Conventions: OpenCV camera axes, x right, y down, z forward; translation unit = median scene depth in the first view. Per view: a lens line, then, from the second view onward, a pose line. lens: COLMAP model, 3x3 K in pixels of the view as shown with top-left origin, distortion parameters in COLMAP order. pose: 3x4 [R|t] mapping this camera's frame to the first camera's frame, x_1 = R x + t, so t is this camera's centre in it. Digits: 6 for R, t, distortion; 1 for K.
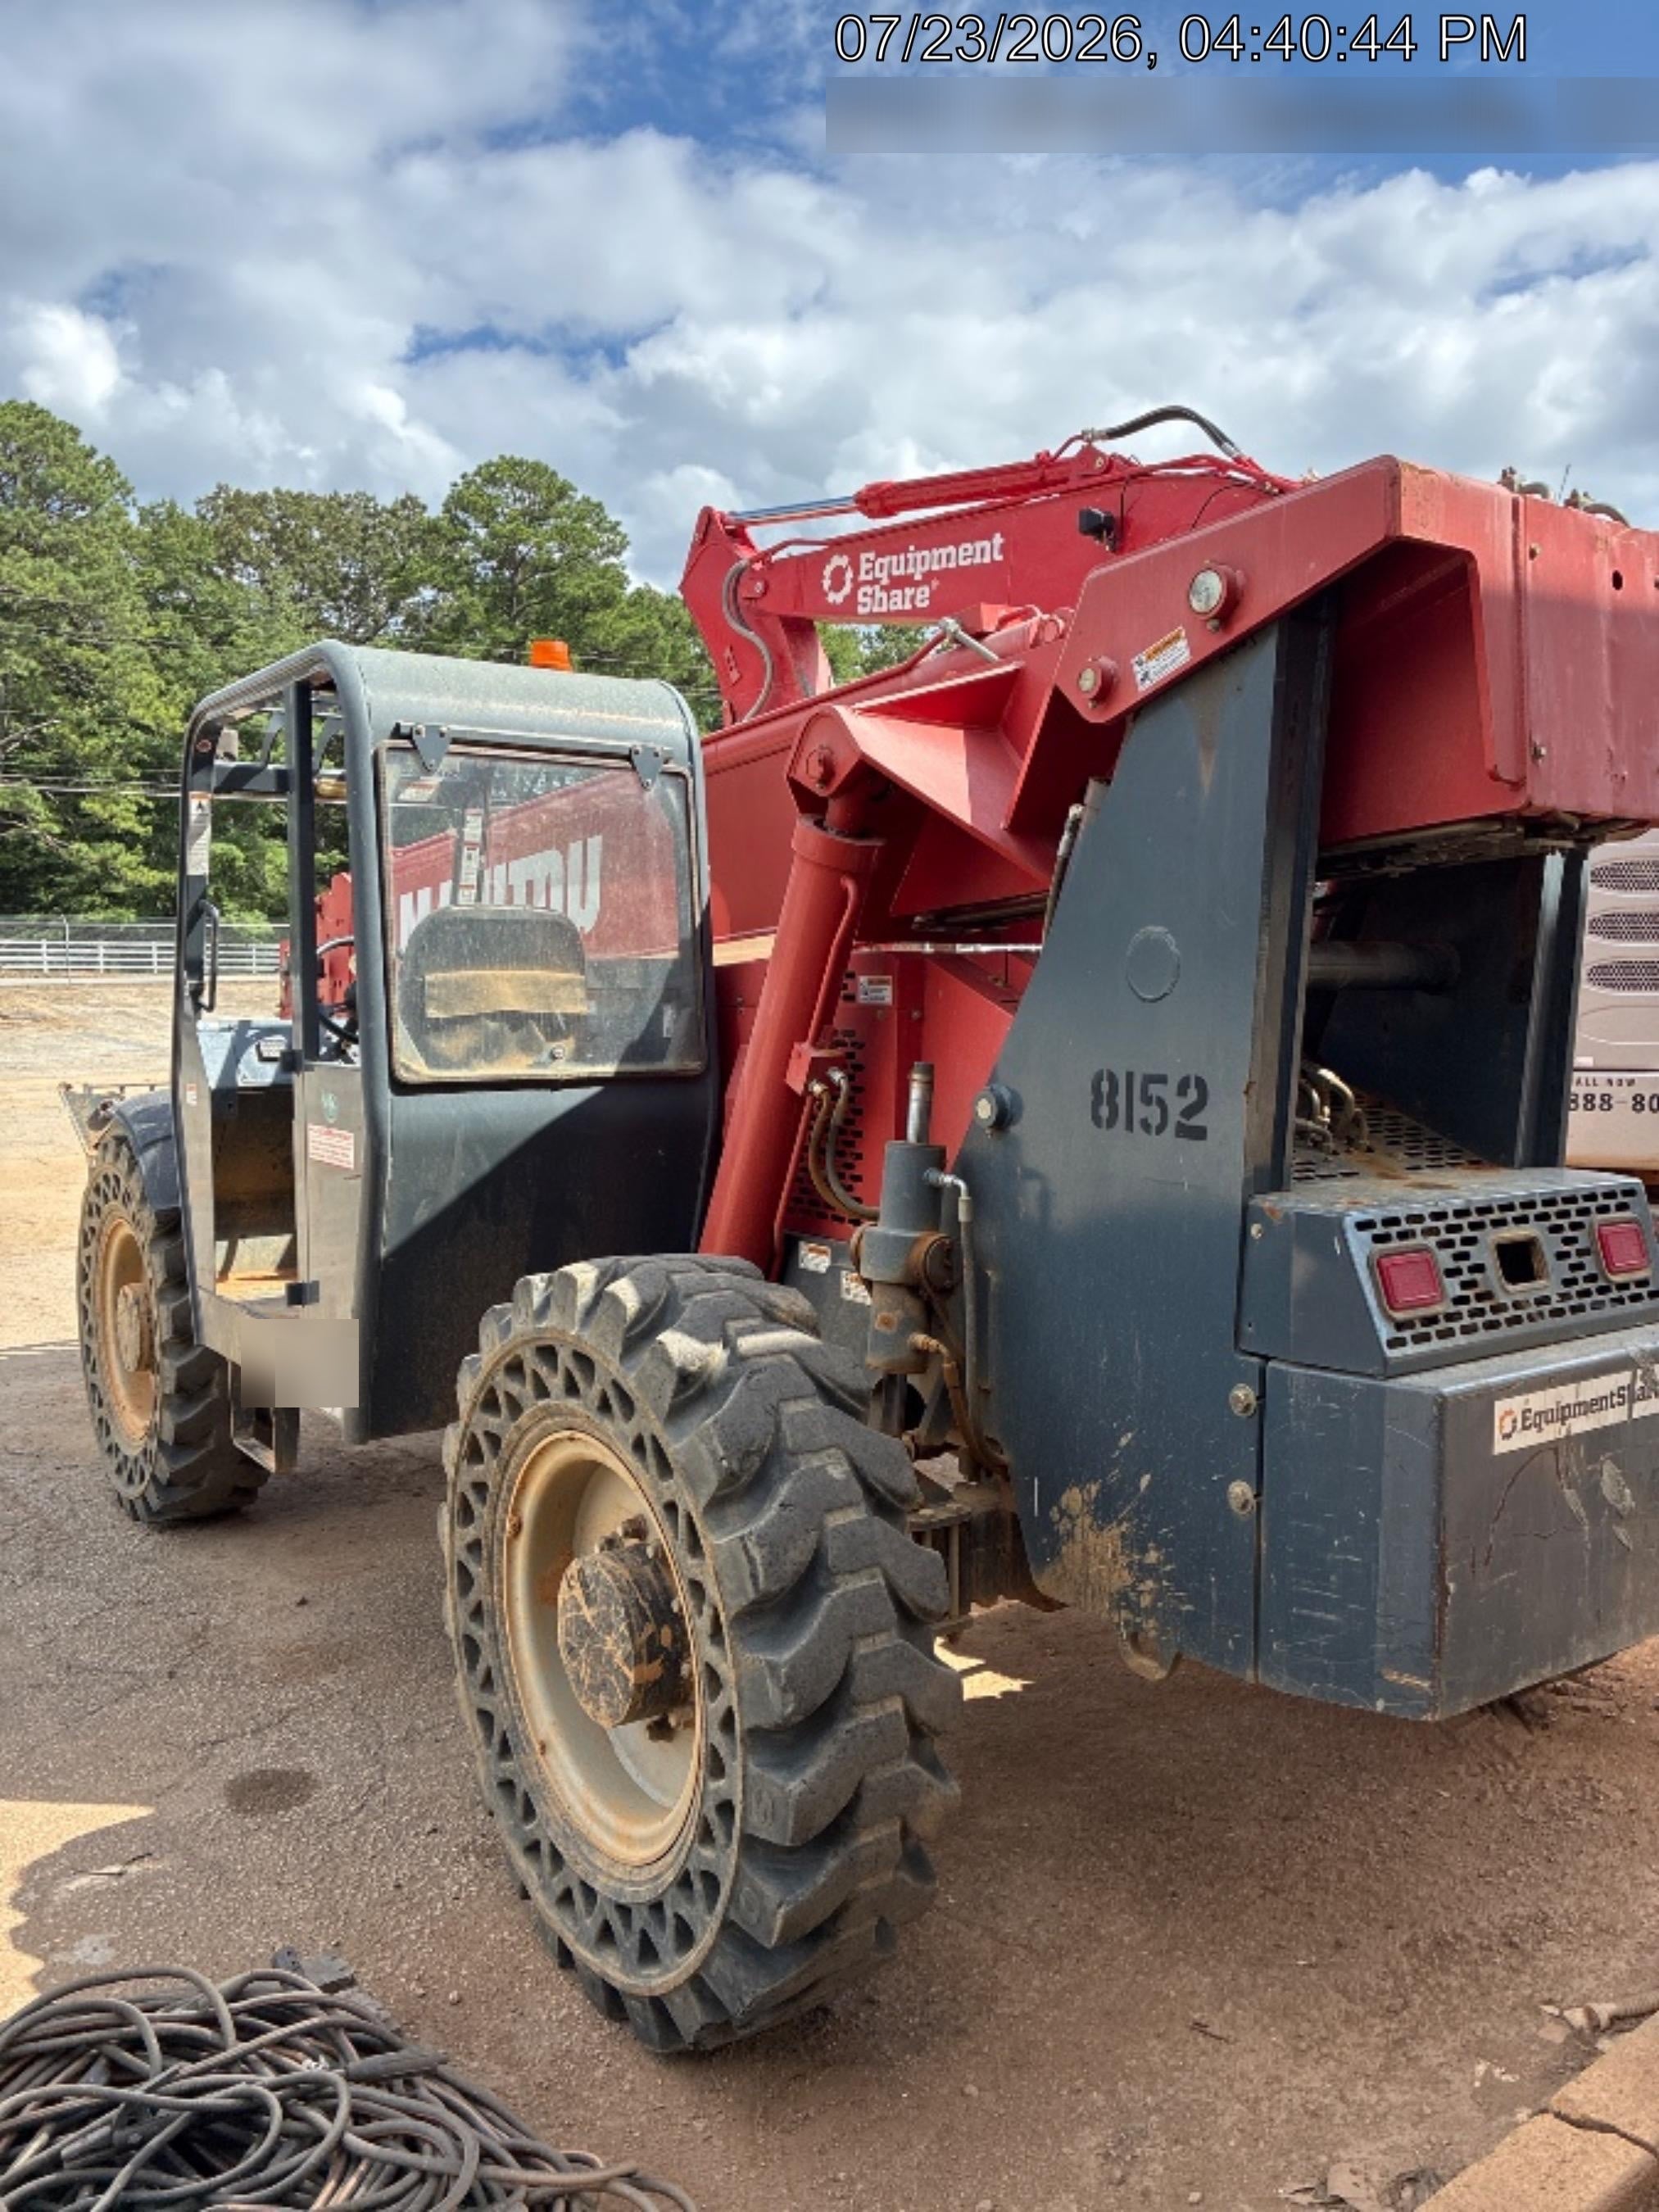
lens RADIAL K [[1673.2, 0, 829.5], [0, 1673.2, 1106.0], [0, 0, 1]] dist [-0.000721, -0.006764]
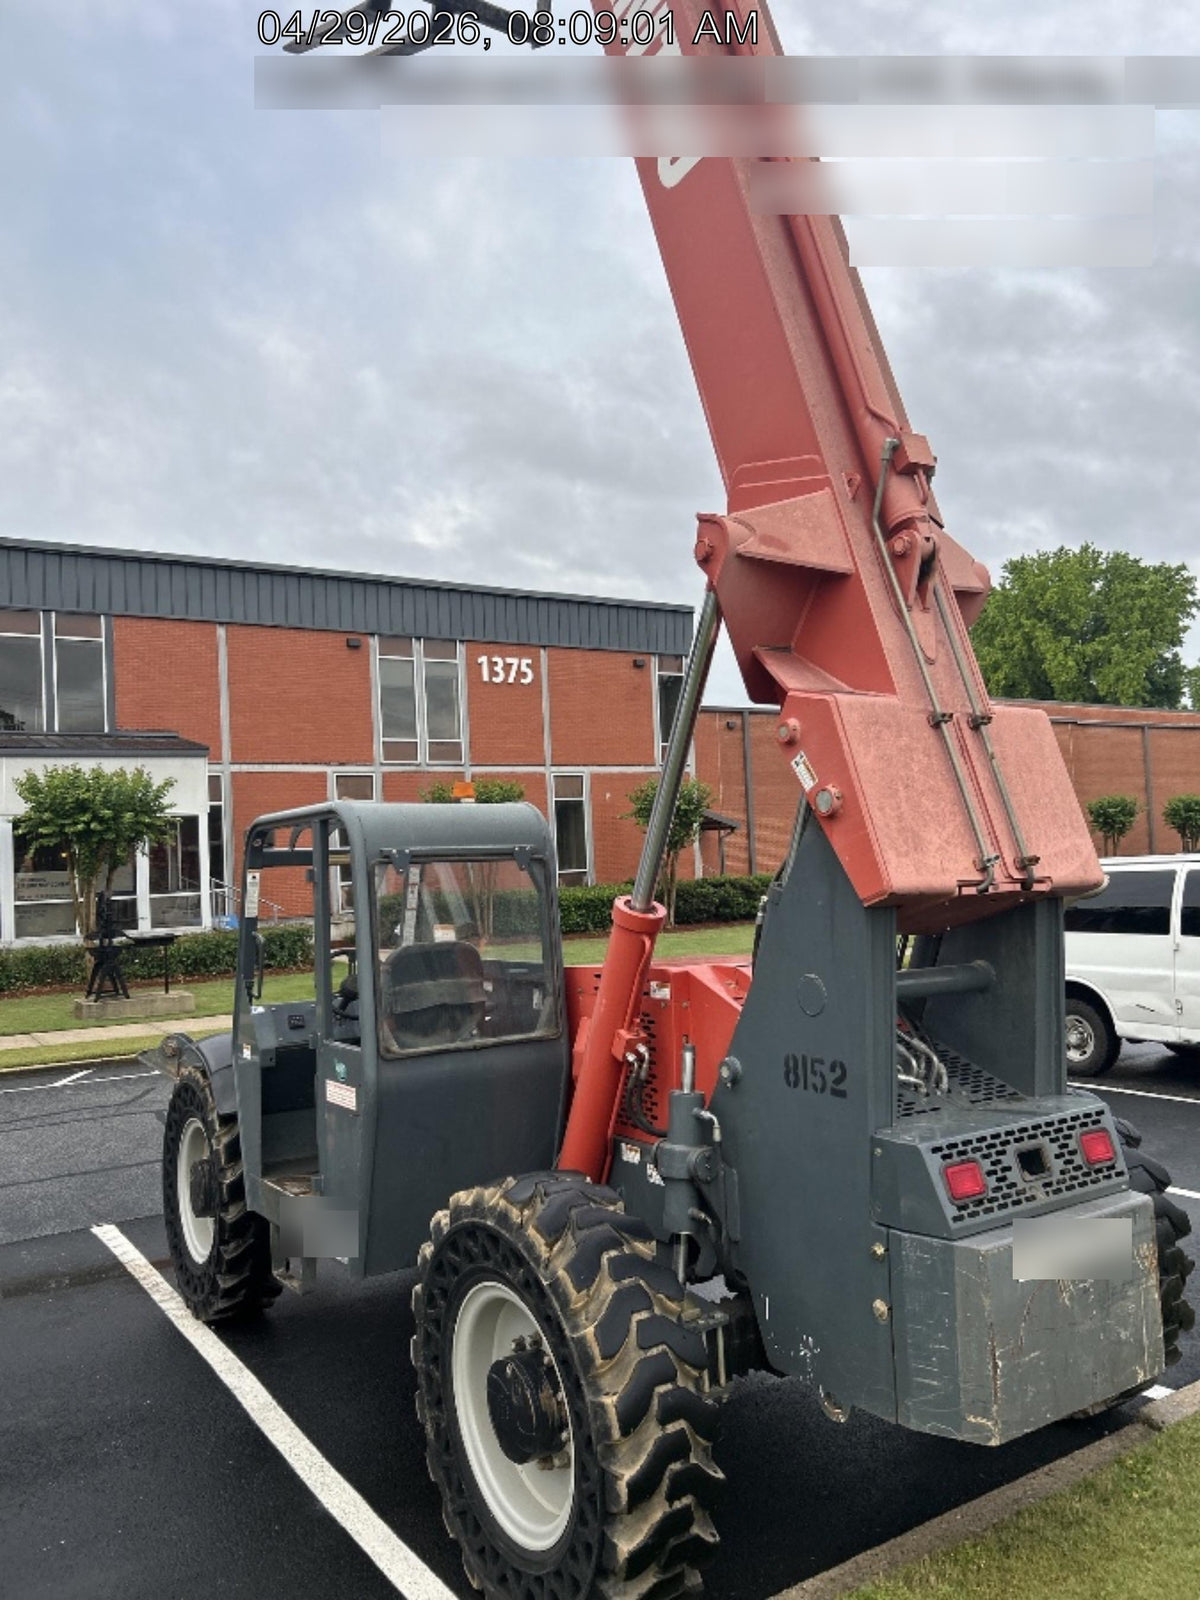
lens RADIAL K [[1203.0, 0, 623.2], [0, 1203.0, 795.2], [0, 0, 1]] dist [-0.002453, -0.003051]
pose [[0.998915, -0.042730, -0.018530, 0.026176], [0.039860, 0.990121, -0.134431, -0.135287], [0.024091, 0.133547, 0.990750, -0.304980]]
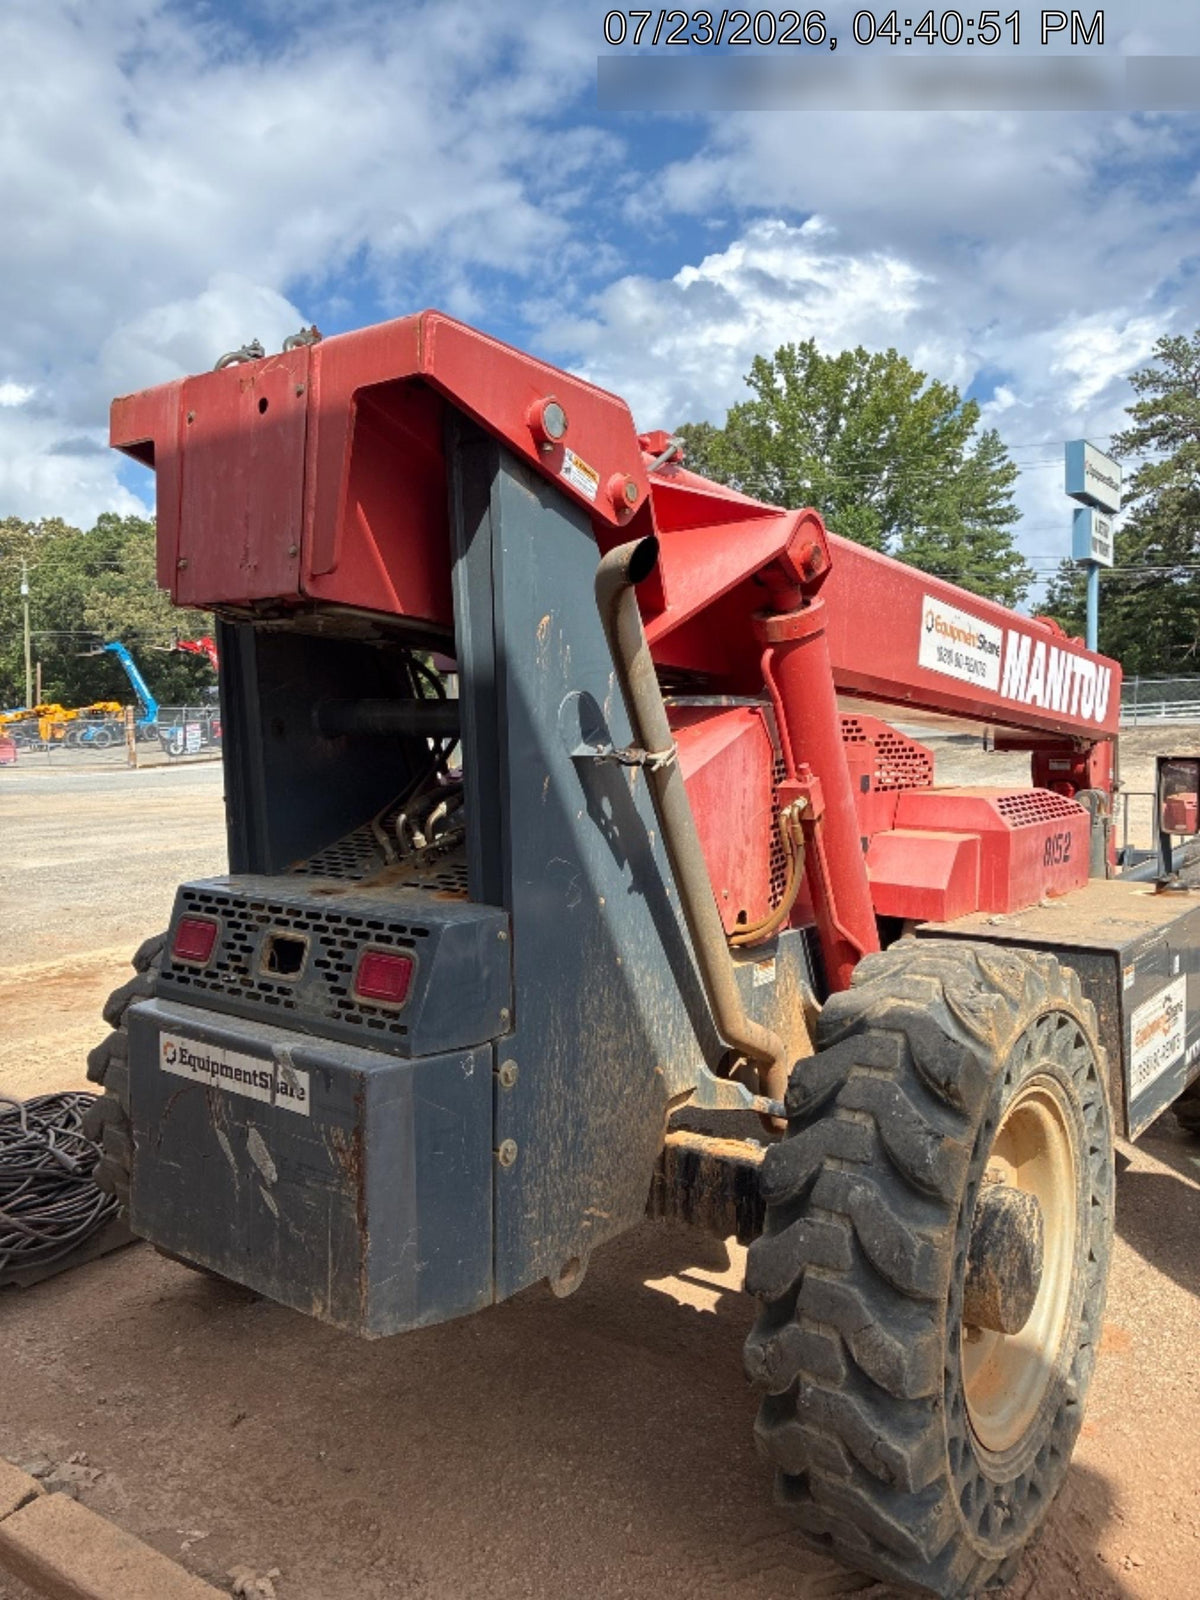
lens RADIAL K [[1154.2, 0, 600.0], [0, 1154.2, 800.0], [0, 0, 1]] dist [0.047230, -0.092116]
pose [[0.329268, 0.054770, -0.942647, 1.324218], [-0.081019, 0.996273, 0.029586, -0.069847], [0.940754, 0.066630, 0.332478, 0.938177]]
